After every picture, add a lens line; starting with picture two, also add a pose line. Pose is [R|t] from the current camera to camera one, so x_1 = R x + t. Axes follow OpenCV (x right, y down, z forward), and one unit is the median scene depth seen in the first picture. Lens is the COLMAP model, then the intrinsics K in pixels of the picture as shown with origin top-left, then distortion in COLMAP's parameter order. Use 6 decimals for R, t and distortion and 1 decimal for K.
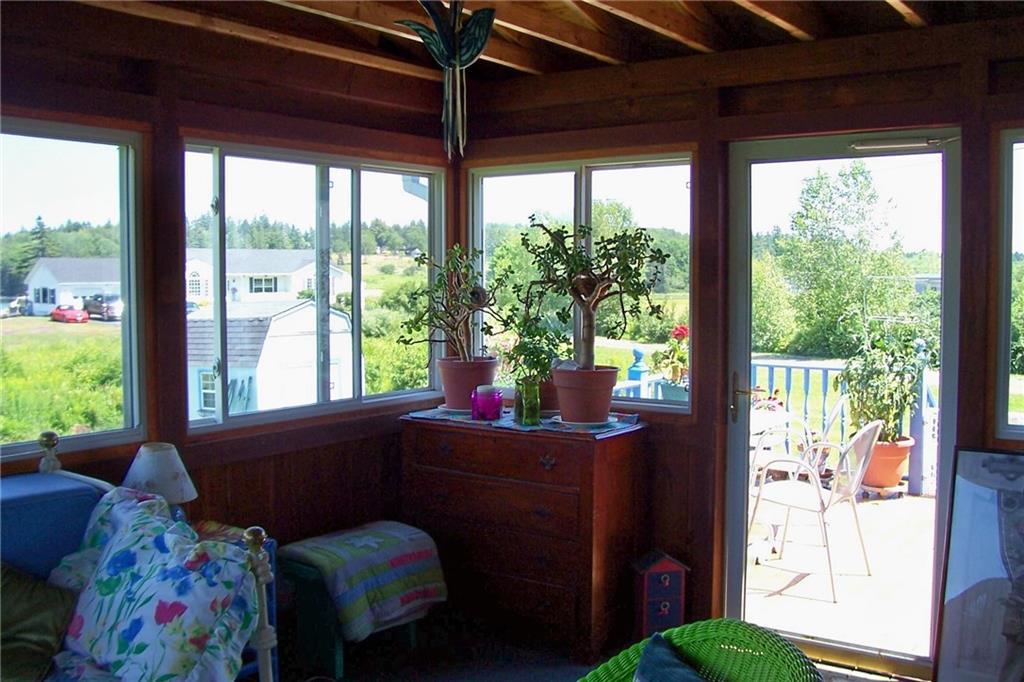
lens RADIAL K [[1044.0, 0, 514.9], [0, 1044.0, 324.2], [0, 0, 1]] dist [-0.169545, 0.180519]
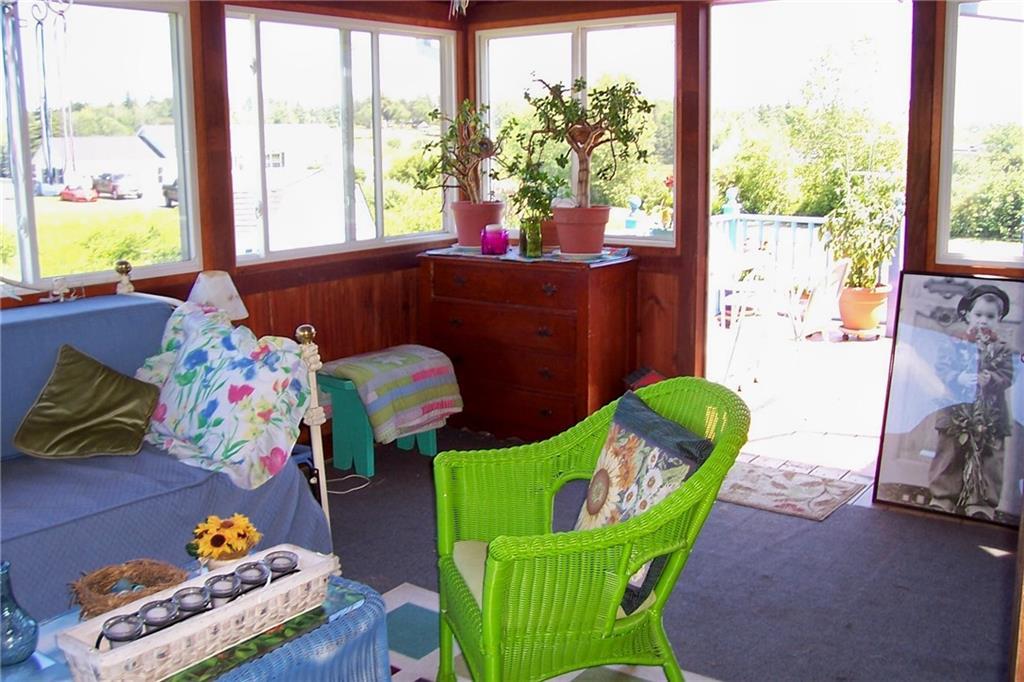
lens RADIAL K [[1044.0, 0, 514.9], [0, 1044.0, 324.2], [0, 0, 1]] dist [-0.169545, 0.180519]
pose [[0.999909, -0.009738, -0.009308, 0.004739], [0.010792, 0.992602, 0.120935, 0.031278], [0.008062, -0.121025, 0.992617, -0.142037]]
